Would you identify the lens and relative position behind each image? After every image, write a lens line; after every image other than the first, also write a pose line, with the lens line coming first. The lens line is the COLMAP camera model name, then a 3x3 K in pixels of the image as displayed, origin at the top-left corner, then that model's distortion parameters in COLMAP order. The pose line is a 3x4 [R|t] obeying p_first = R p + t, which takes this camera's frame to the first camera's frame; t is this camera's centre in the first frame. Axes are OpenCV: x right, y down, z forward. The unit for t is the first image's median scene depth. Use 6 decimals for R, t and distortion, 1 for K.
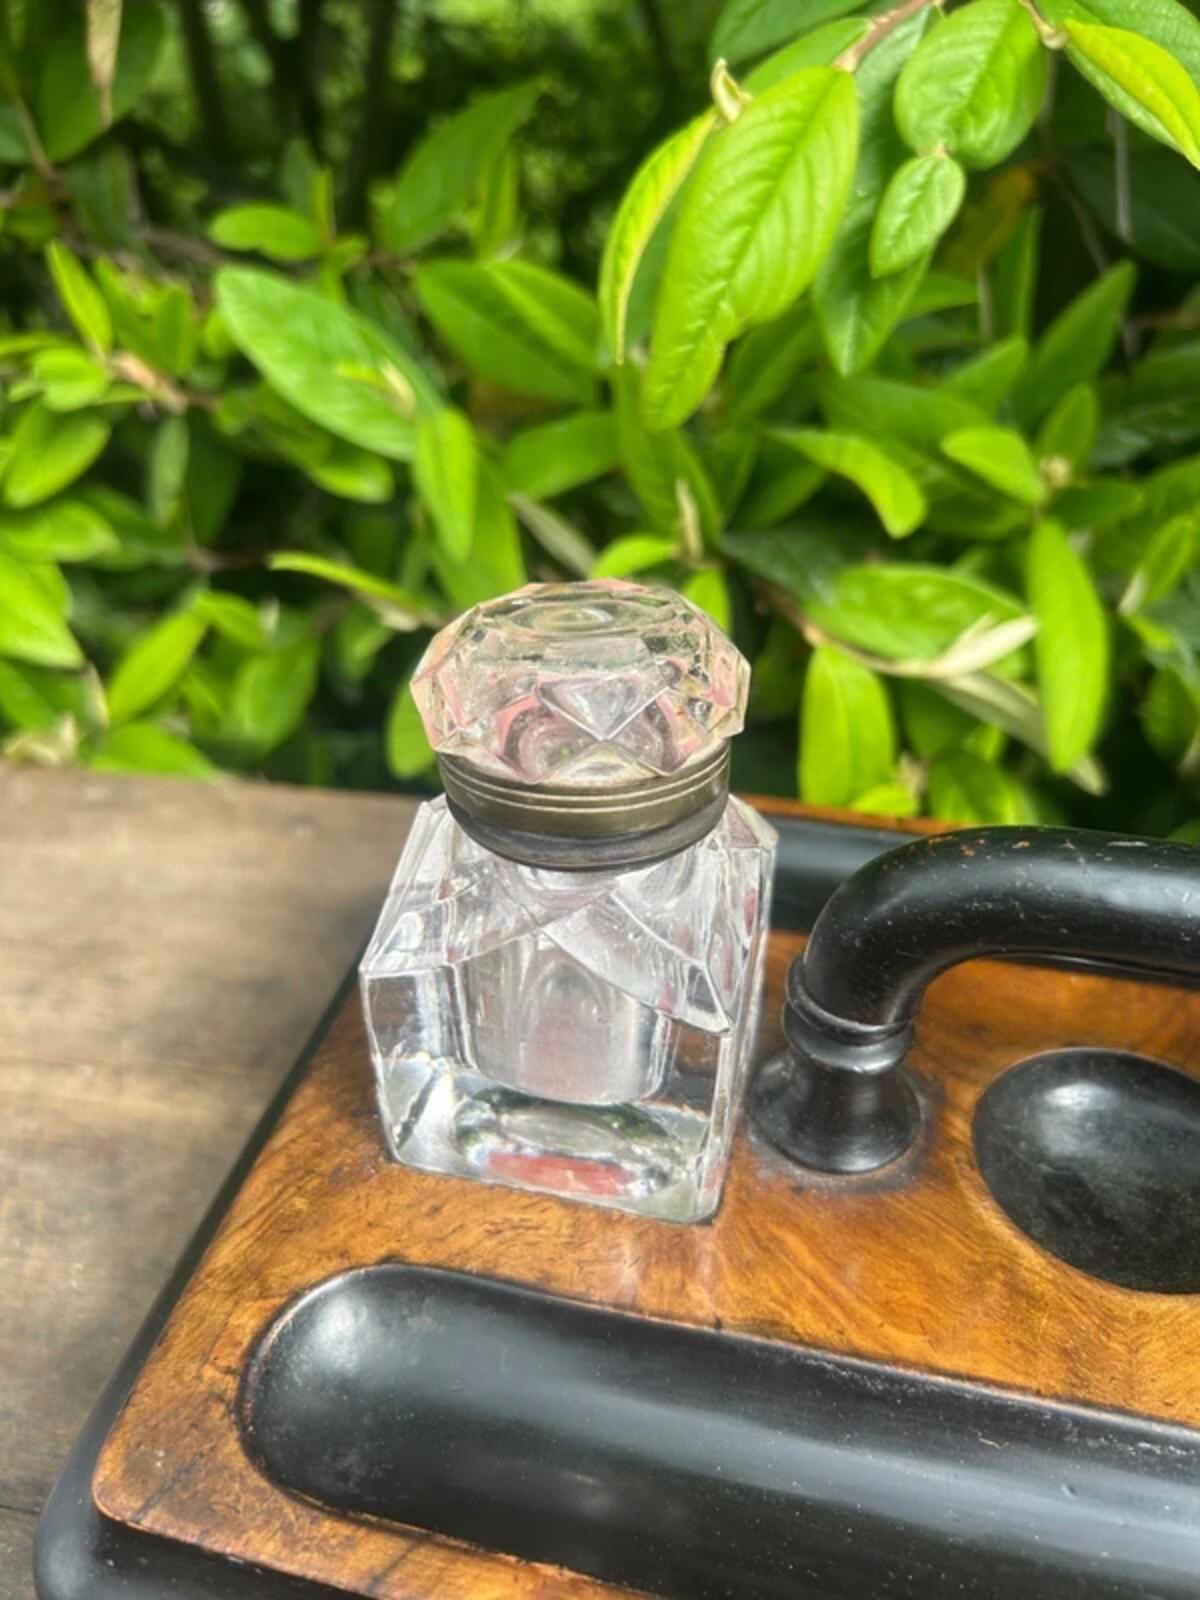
lens RADIAL K [[1269.2, 0, 591.7], [0, 1269.2, 799.6], [0, 0, 1]] dist [-0.014213, -0.012680]
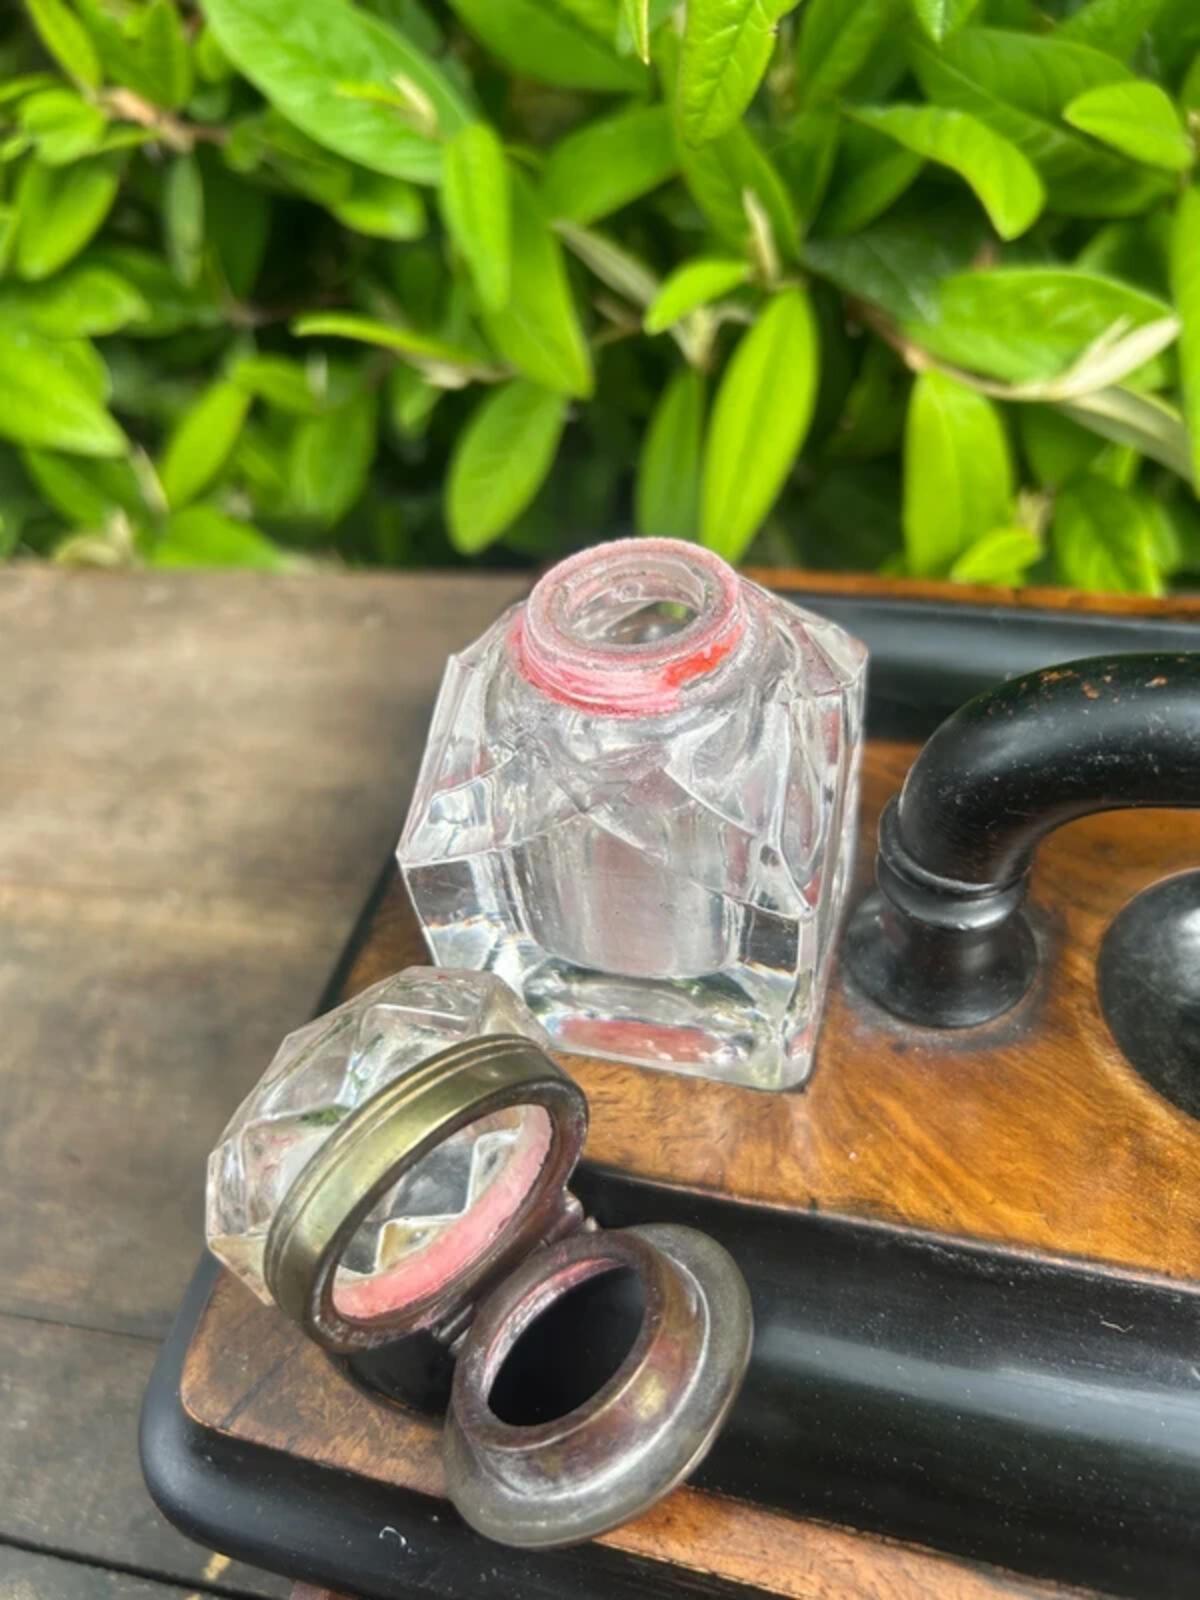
lens RADIAL K [[1269.2, 0, 594.3], [0, 1269.2, 793.2], [0, 0, 1]] dist [-0.014213, -0.012680]
pose [[0.993340, -0.059843, -0.098462, 0.042207], [0.080310, 0.972362, 0.219229, -0.082226], [0.082622, -0.225677, 0.970692, 0.127051]]
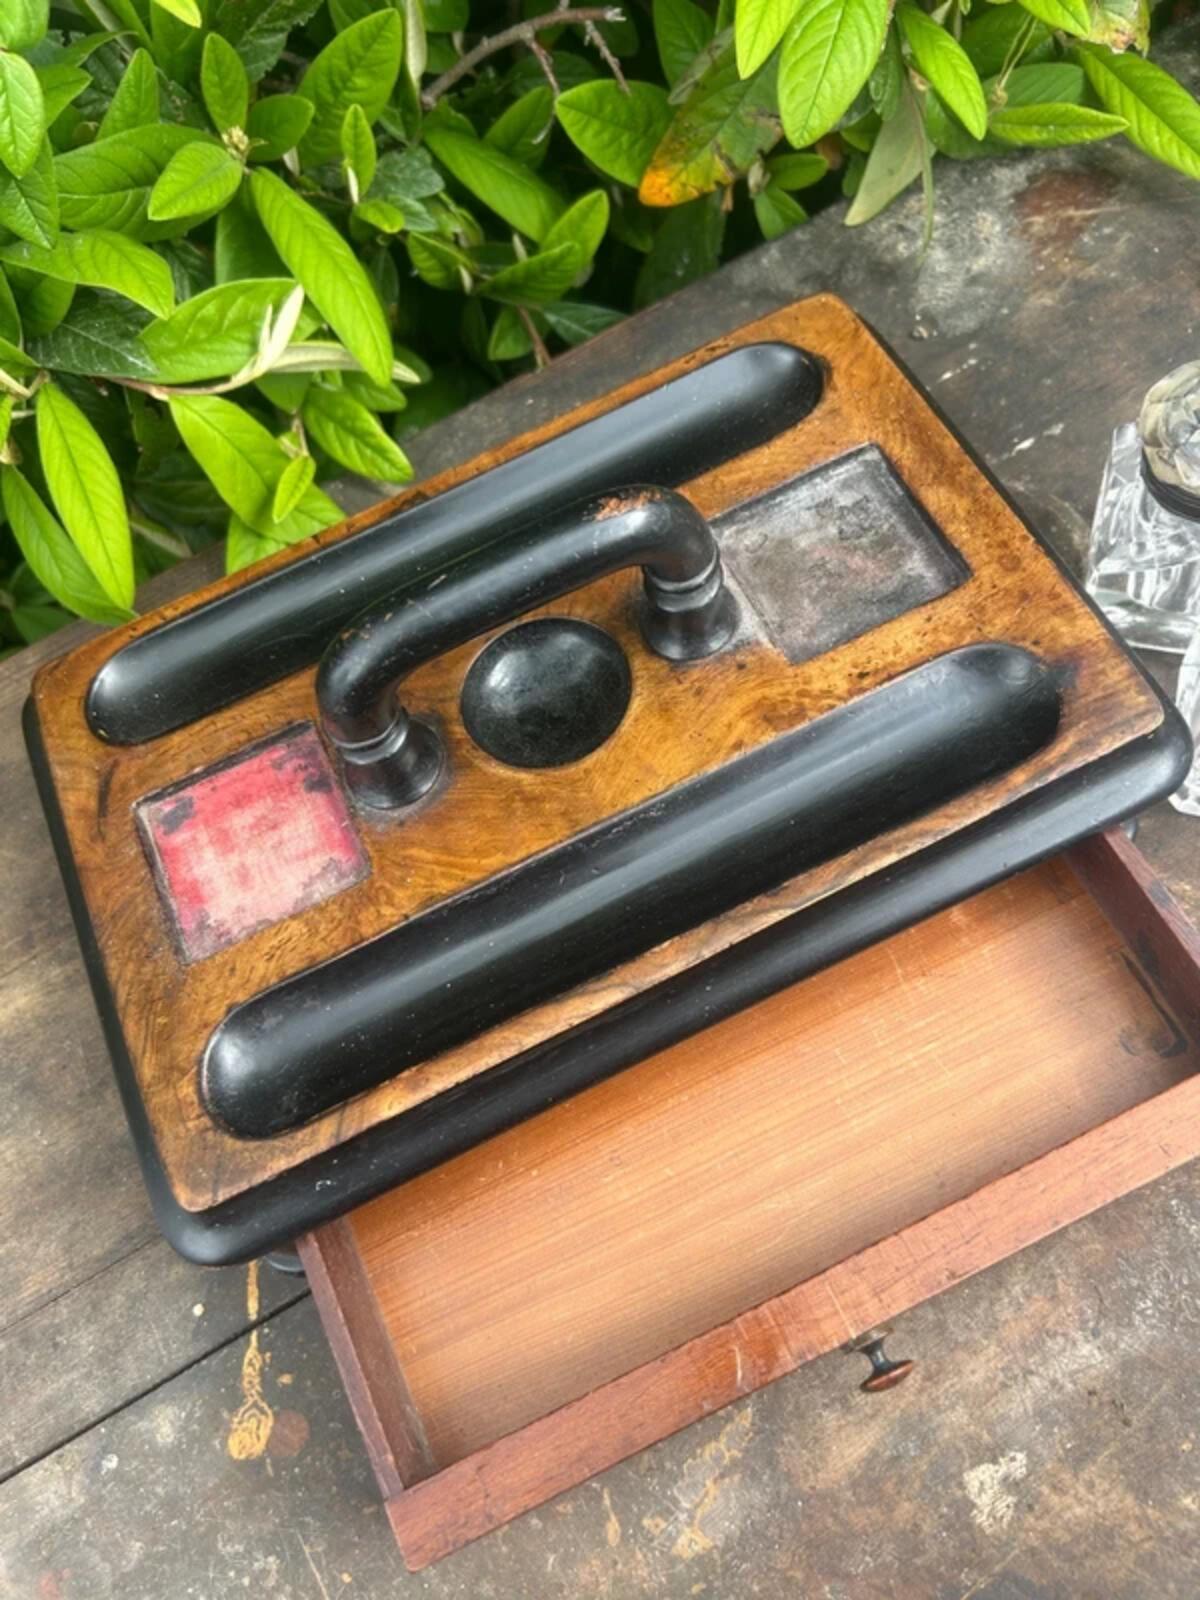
lens RADIAL K [[1241.4, 0, 601.1], [0, 1241.4, 806.9], [0, 0, 1]] dist [0.026827, -0.049991]
pose [[0.767177, -0.618369, 0.170467, 0.092478], [0.484241, 0.732625, 0.478299, -0.346328], [-0.420654, -0.284393, 0.861493, -0.498328]]
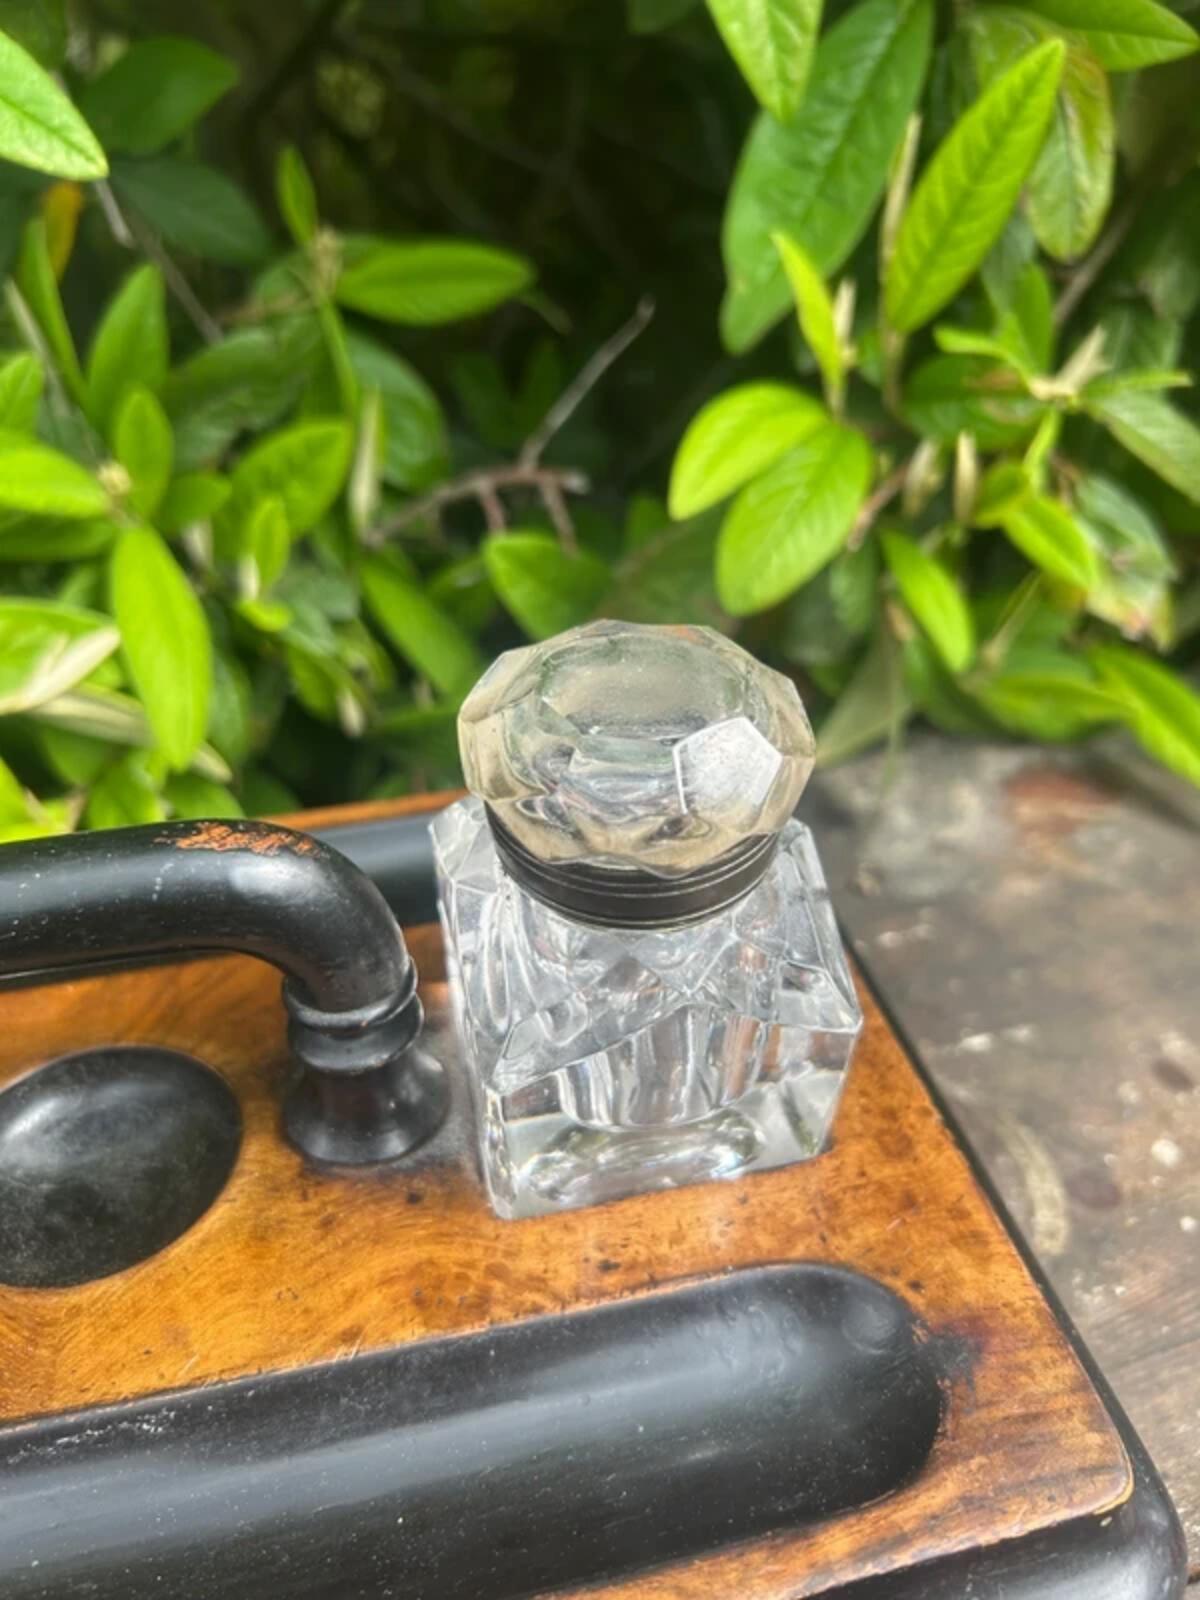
lens RADIAL K [[1269.2, 0, 593.4], [0, 1269.2, 806.9], [0, 0, 1]] dist [-0.014213, -0.012680]
pose [[0.885097, -0.267701, 0.380708, 0.443778], [0.268547, 0.961861, 0.052011, 0.069273], [-0.380111, 0.056204, 0.923232, -0.092127]]
